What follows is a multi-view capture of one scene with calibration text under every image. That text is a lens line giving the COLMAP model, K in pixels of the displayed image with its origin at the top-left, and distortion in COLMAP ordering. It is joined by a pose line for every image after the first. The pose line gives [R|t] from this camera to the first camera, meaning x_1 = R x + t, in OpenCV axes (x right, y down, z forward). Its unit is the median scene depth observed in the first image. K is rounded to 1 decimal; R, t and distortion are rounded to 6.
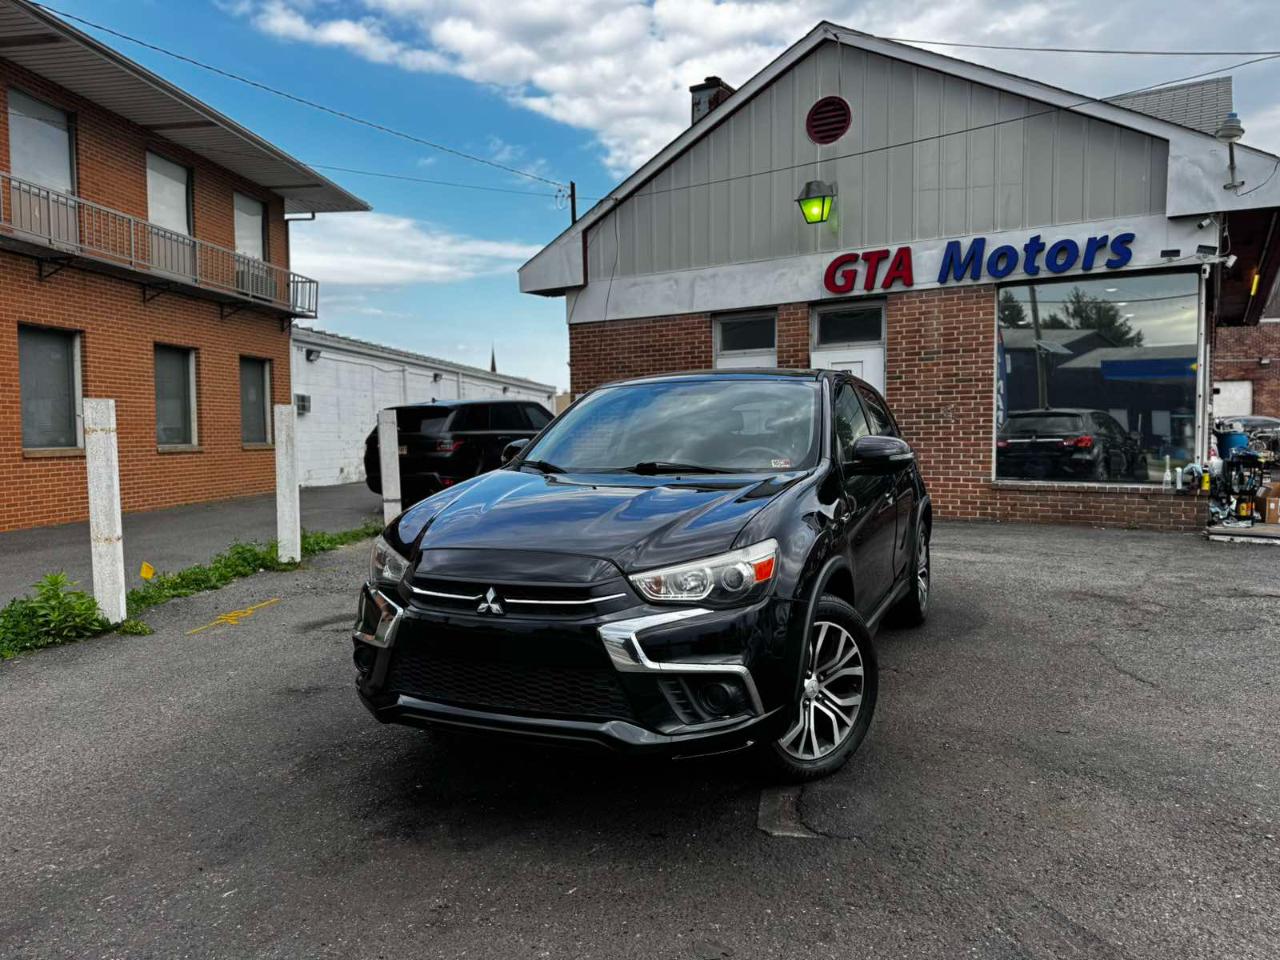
lens RADIAL K [[909.9, 0, 634.6], [0, 909.9, 480.9], [0, 0, 1]] dist [0.018720, -0.031815]
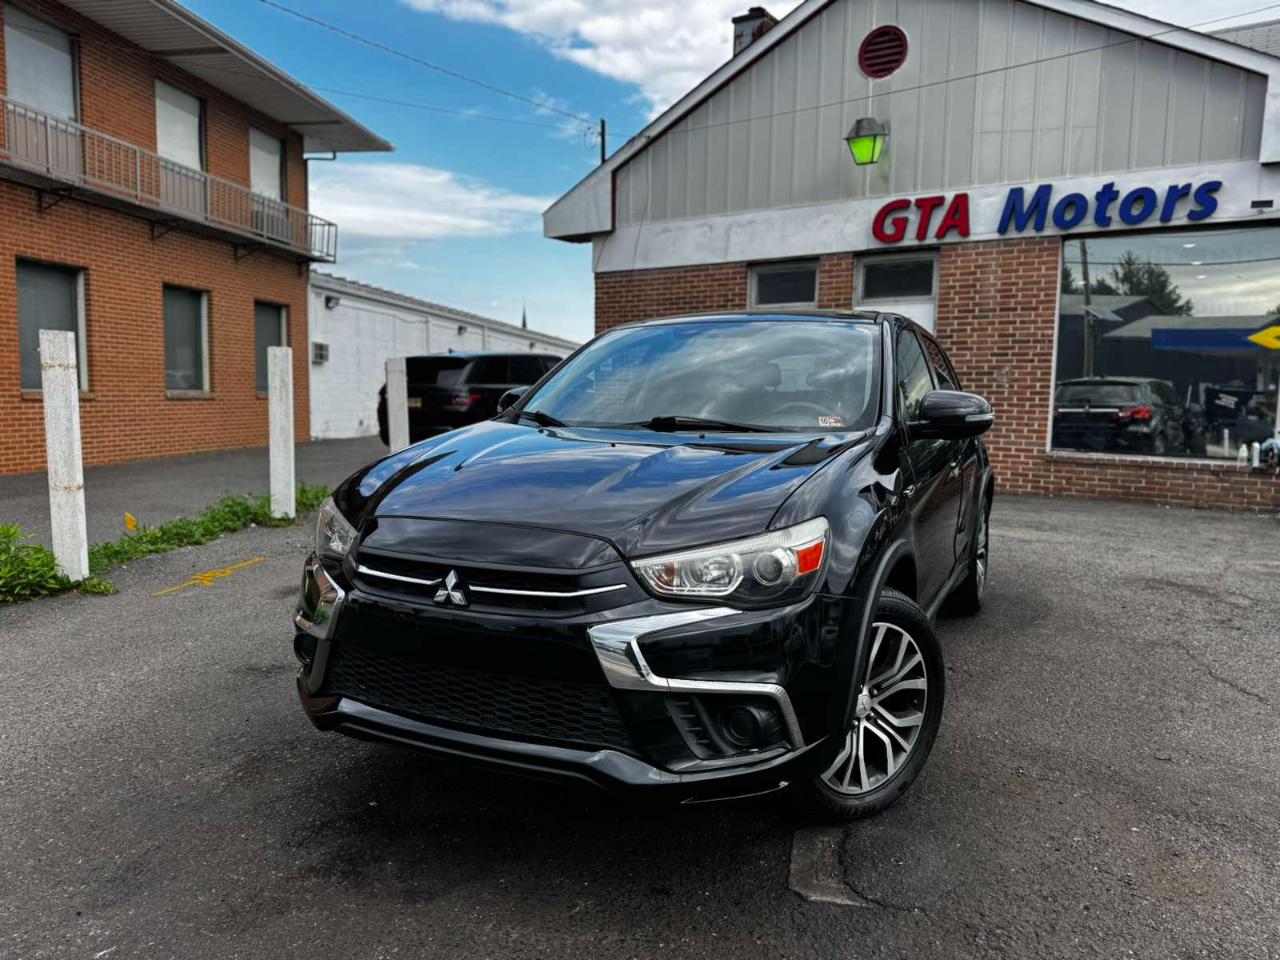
lens RADIAL K [[909.9, 0, 639.7], [0, 909.9, 484.8], [0, 0, 1]] dist [0.018720, -0.031815]
pose [[0.999265, 0.029317, -0.024702, 0.004811], [-0.028130, 0.998493, 0.047115, 0.001417], [0.026046, -0.046385, 0.998584, 0.067949]]
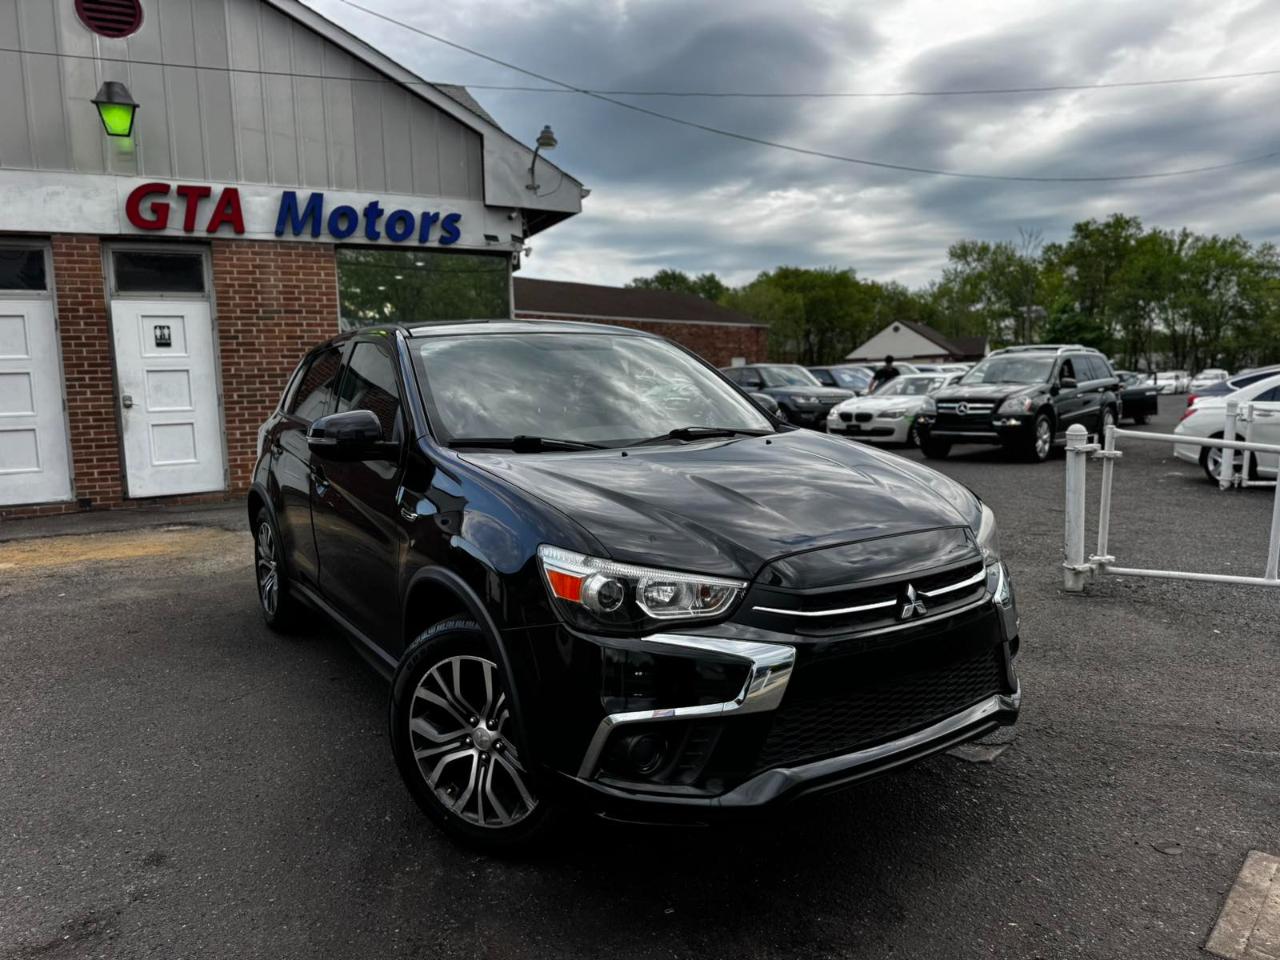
lens RADIAL K [[909.9, 0, 640.9], [0, 909.9, 477.7], [0, 0, 1]] dist [0.018720, -0.031815]
pose [[0.529958, -0.090231, 0.843210, -0.268614], [0.064667, 0.995728, 0.065909, -0.012653], [-0.845555, 0.019599, 0.533529, 0.216584]]
